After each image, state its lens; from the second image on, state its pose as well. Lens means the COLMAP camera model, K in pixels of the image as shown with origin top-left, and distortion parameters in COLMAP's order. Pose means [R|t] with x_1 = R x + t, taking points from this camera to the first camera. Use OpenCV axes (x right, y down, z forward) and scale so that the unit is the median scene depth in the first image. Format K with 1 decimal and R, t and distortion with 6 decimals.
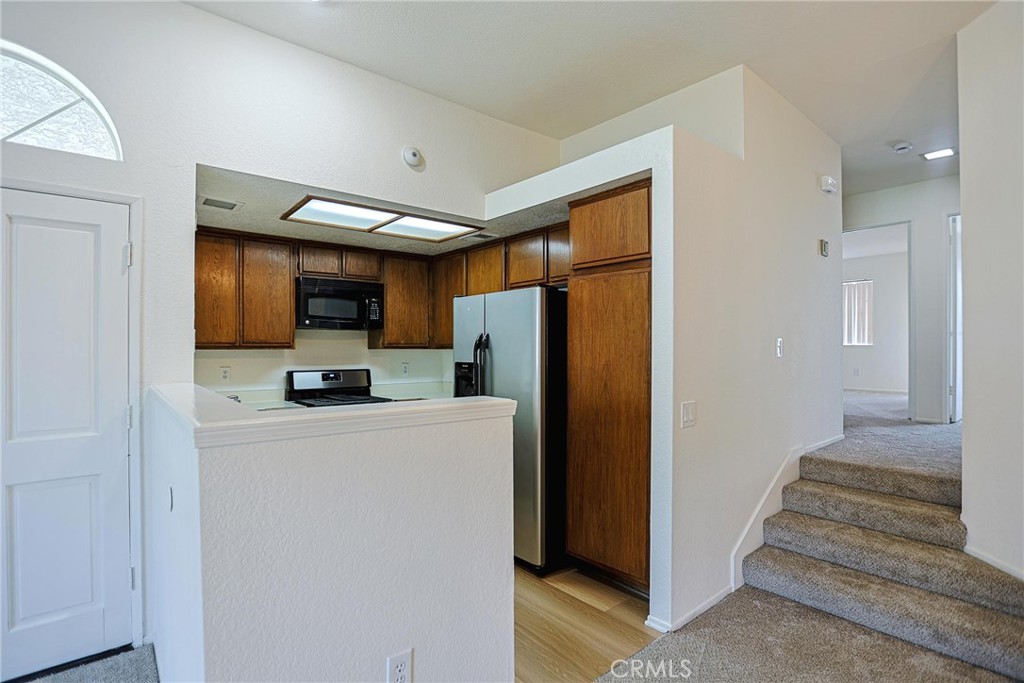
lens RADIAL K [[497.5, 0, 513.9], [0, 497.5, 343.7], [0, 0, 1]] dist [-0.059170, 0.025516]
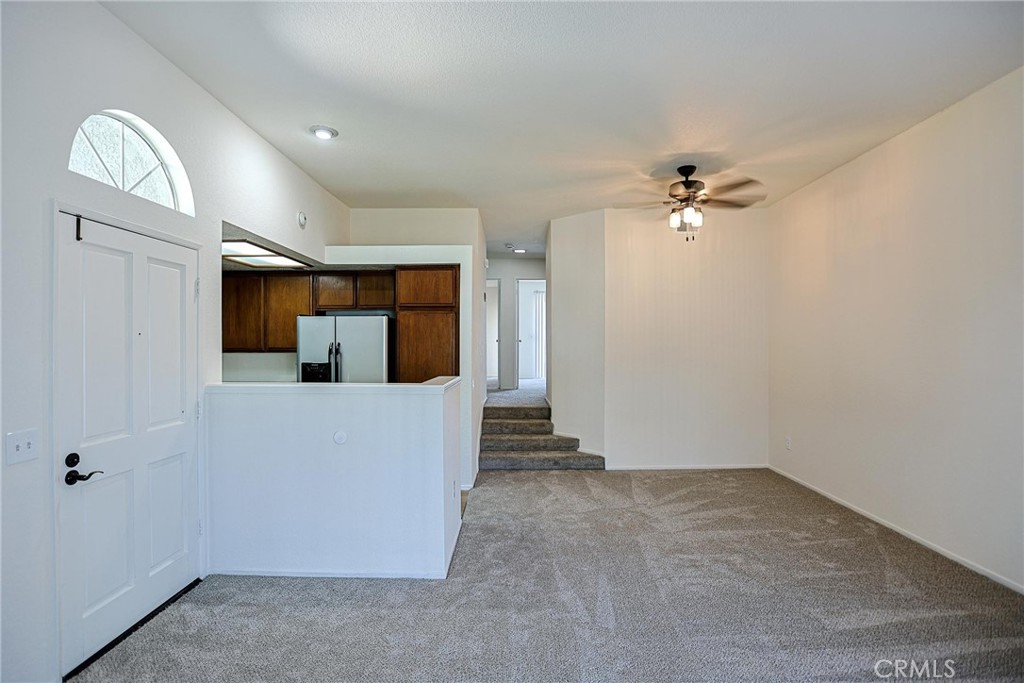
lens RADIAL K [[497.5, 0, 513.9], [0, 497.5, 343.7], [0, 0, 1]] dist [-0.059170, 0.025516]
pose [[0.646204, 0.001681, 0.763163, -0.890804], [-0.005985, 0.999978, 0.002866, -0.027046], [-0.763141, -0.006419, 0.646200, -0.380417]]
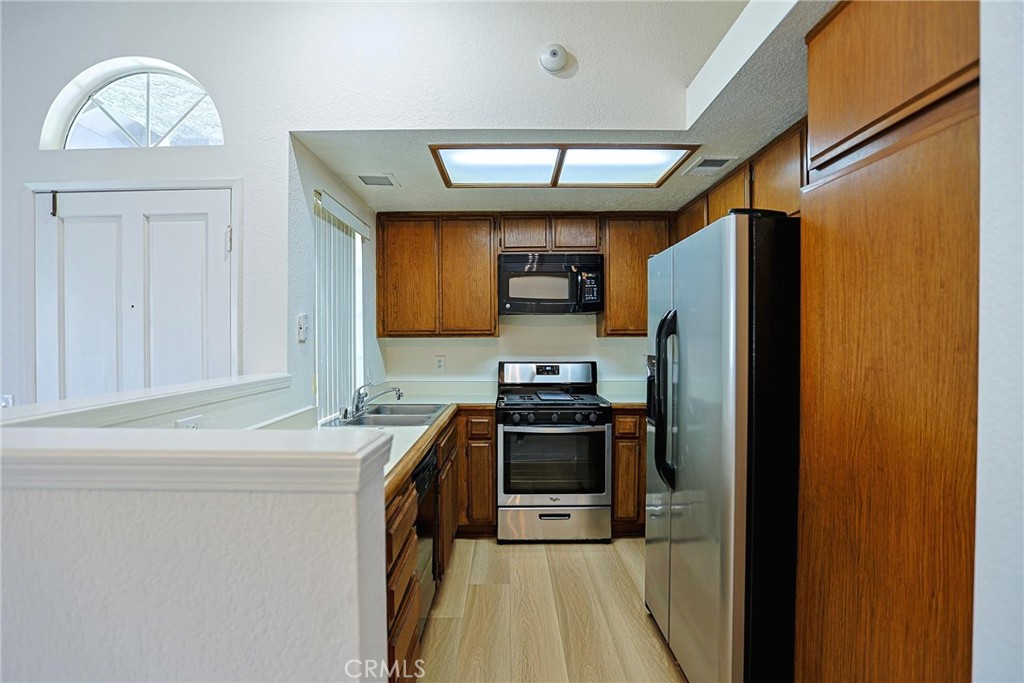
lens RADIAL K [[497.5, 0, 513.9], [0, 497.5, 343.7], [0, 0, 1]] dist [-0.059170, 0.025516]
pose [[0.767356, 0.004242, -0.641208, 0.193162], [0.008469, 0.999824, 0.016750, 0.010063], [0.641166, -0.018284, 0.767185, 0.431987]]
